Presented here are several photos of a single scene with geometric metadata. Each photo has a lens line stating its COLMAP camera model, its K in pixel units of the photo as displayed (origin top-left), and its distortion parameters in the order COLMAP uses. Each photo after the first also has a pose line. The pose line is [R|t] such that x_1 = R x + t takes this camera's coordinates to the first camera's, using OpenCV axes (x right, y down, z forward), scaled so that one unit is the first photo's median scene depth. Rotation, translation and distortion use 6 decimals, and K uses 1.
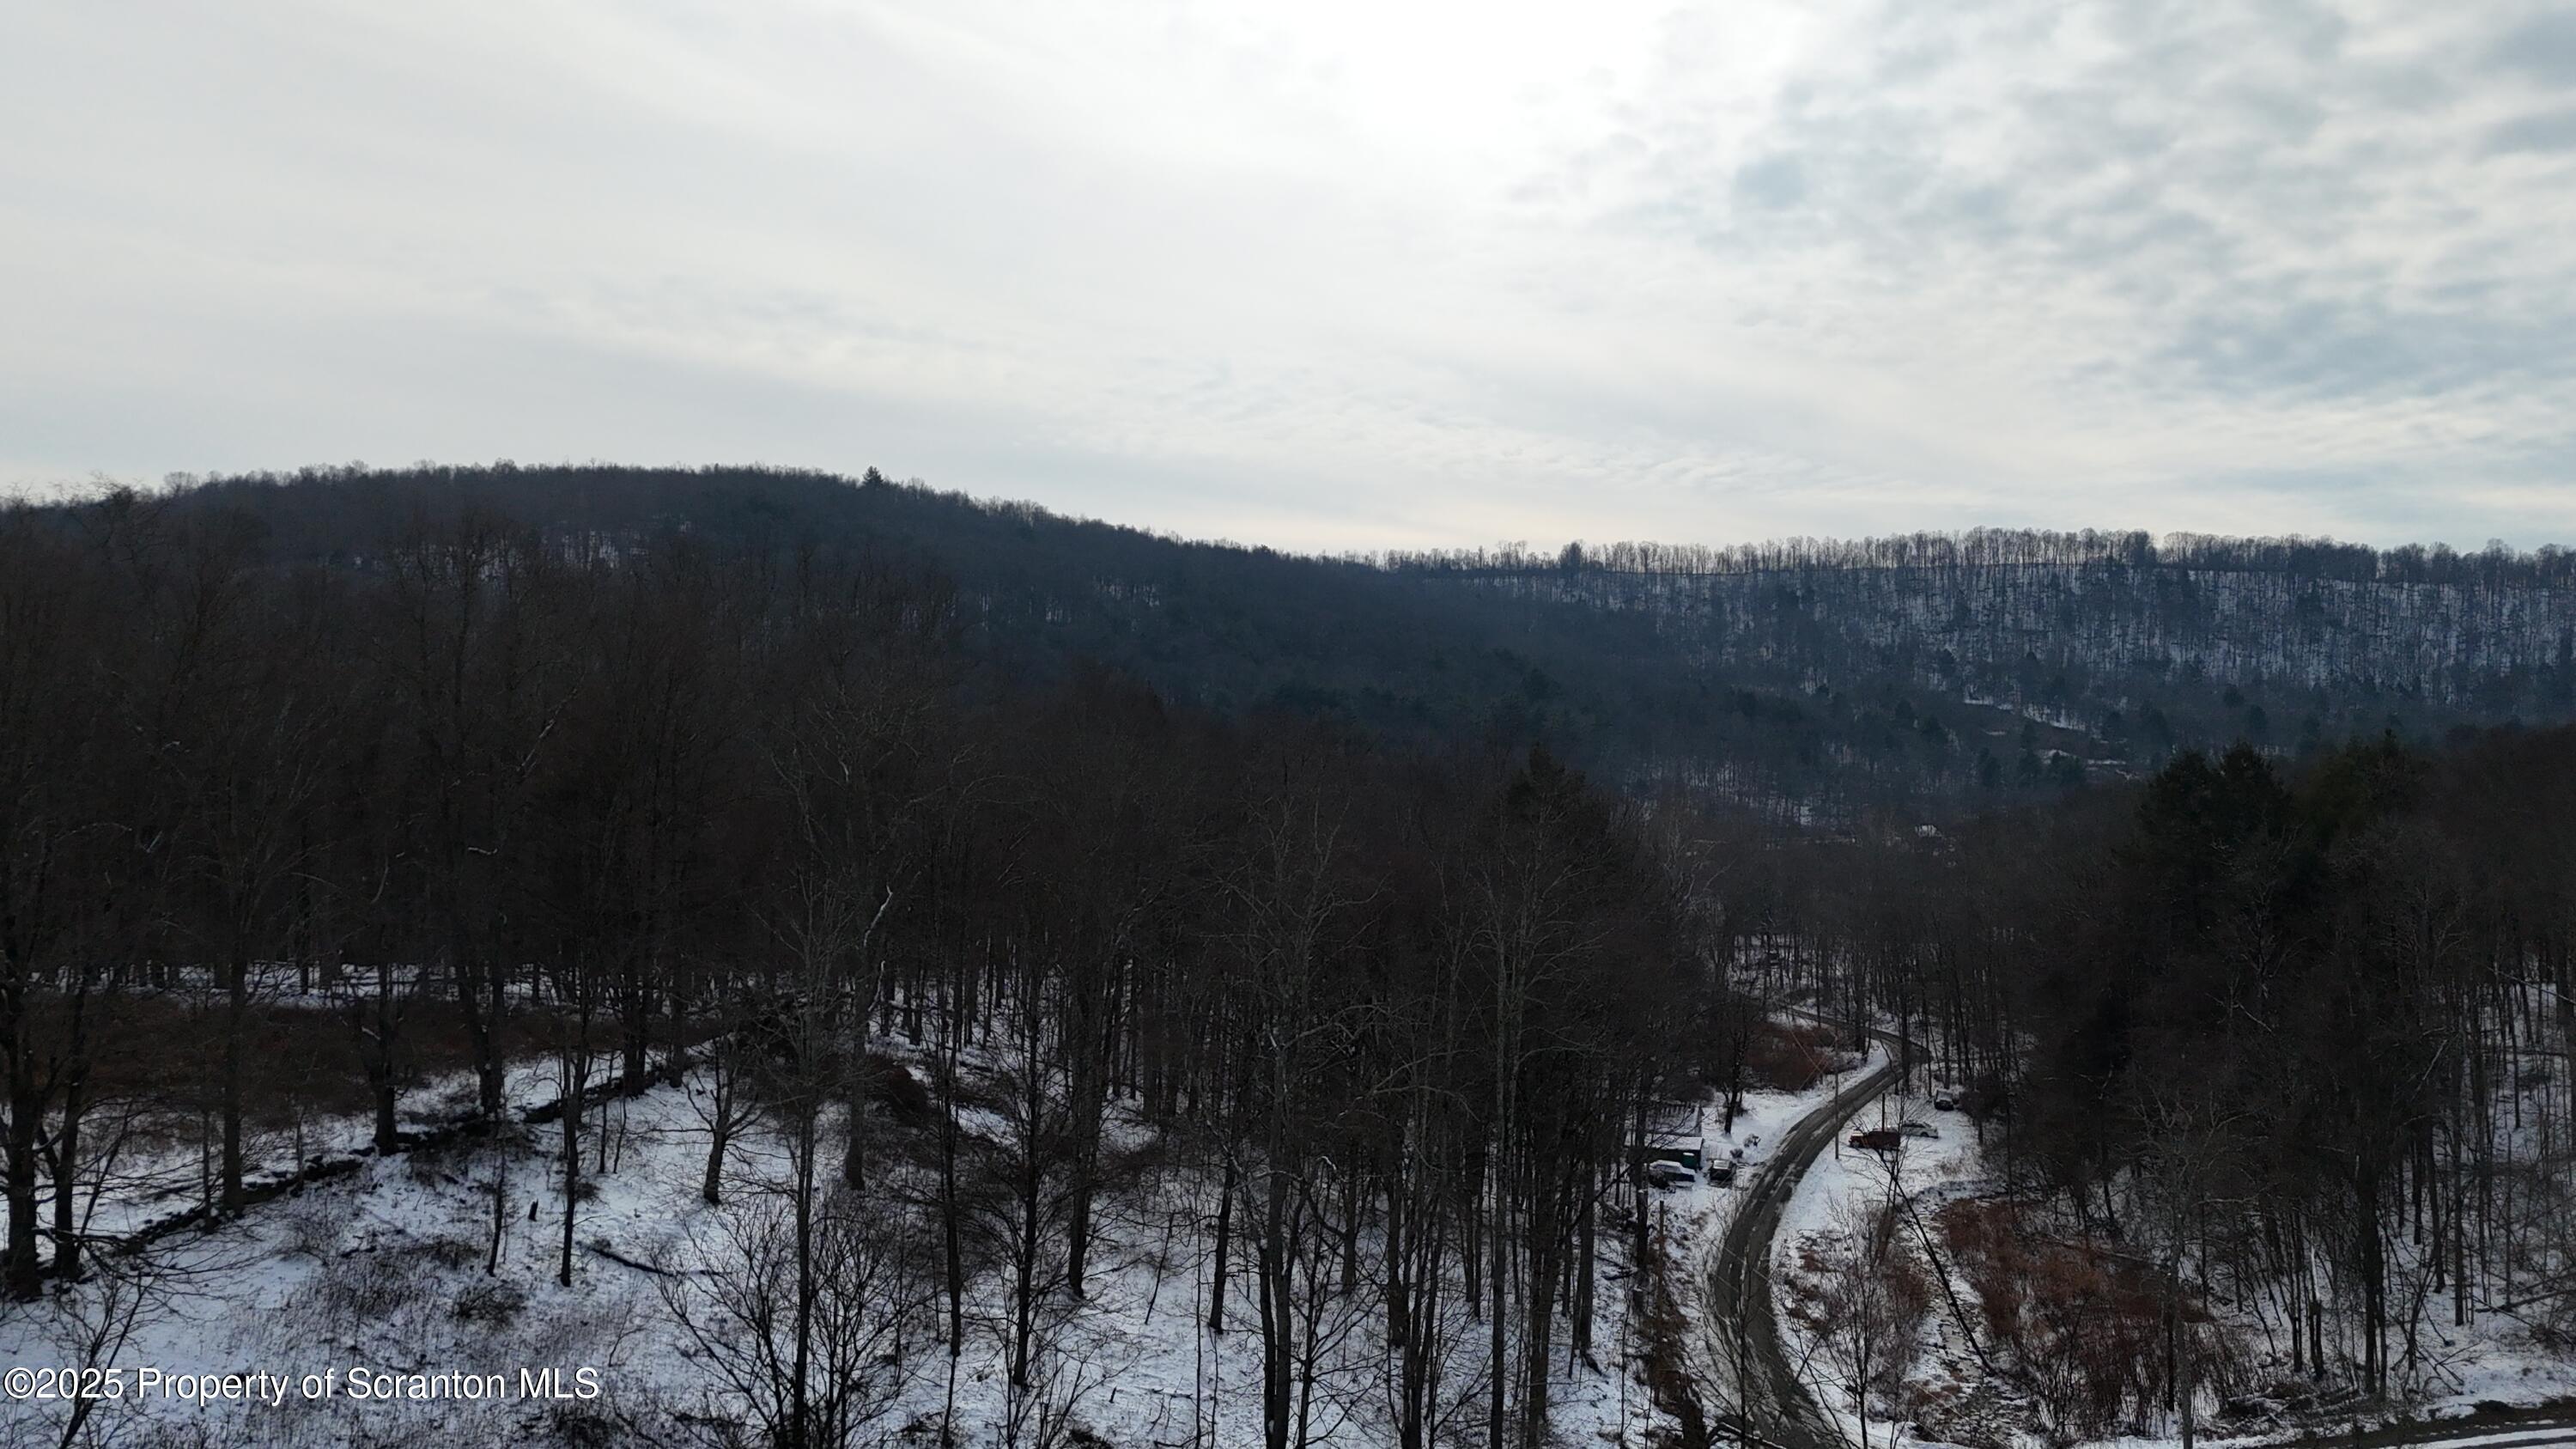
lens RADIAL K [[2034.3, 0, 1344.7], [0, 2034.3, 704.0], [0, 0, 1]] dist [0.084338, -0.050908]
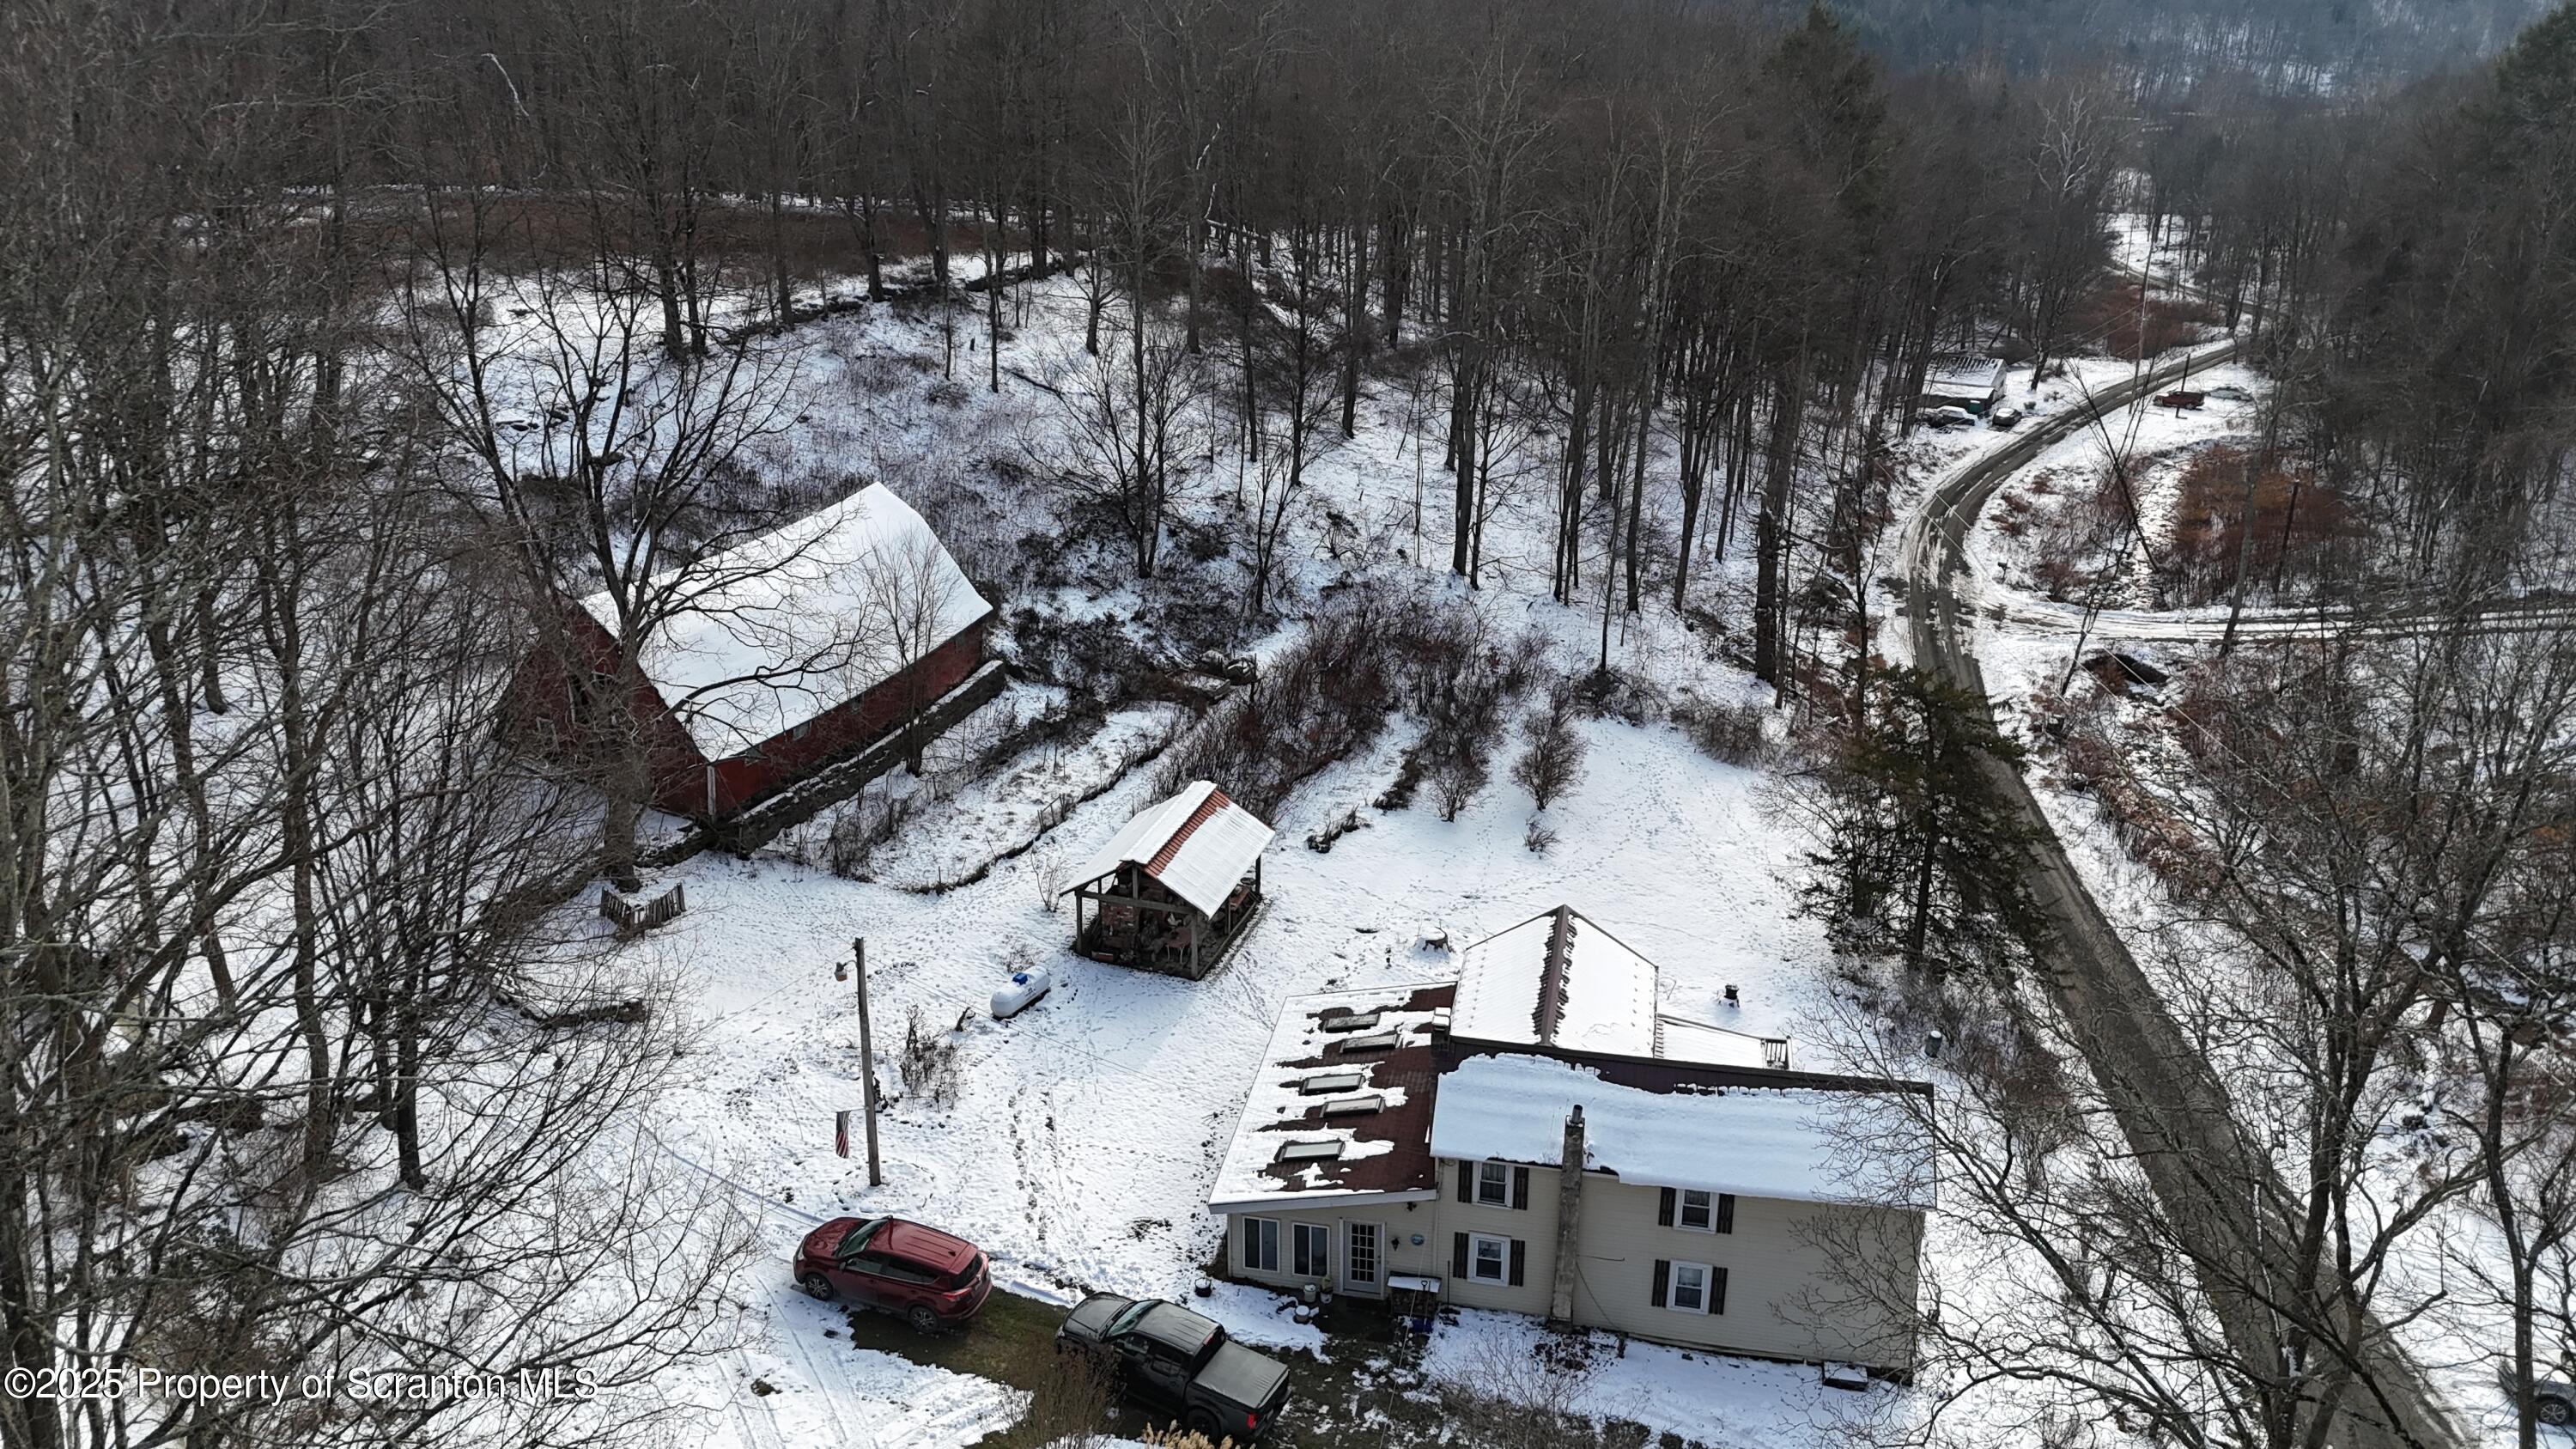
lens RADIAL K [[2034.3, 0, 1272.7], [0, 2034.3, 718.5], [0, 0, 1]] dist [0.084338, -0.050908]
pose [[0.971485, 0.077335, -0.224133, 0.154594], [0.004880, 0.938590, 0.345001, -0.003590], [0.237050, -0.336257, 0.911449, -0.347572]]
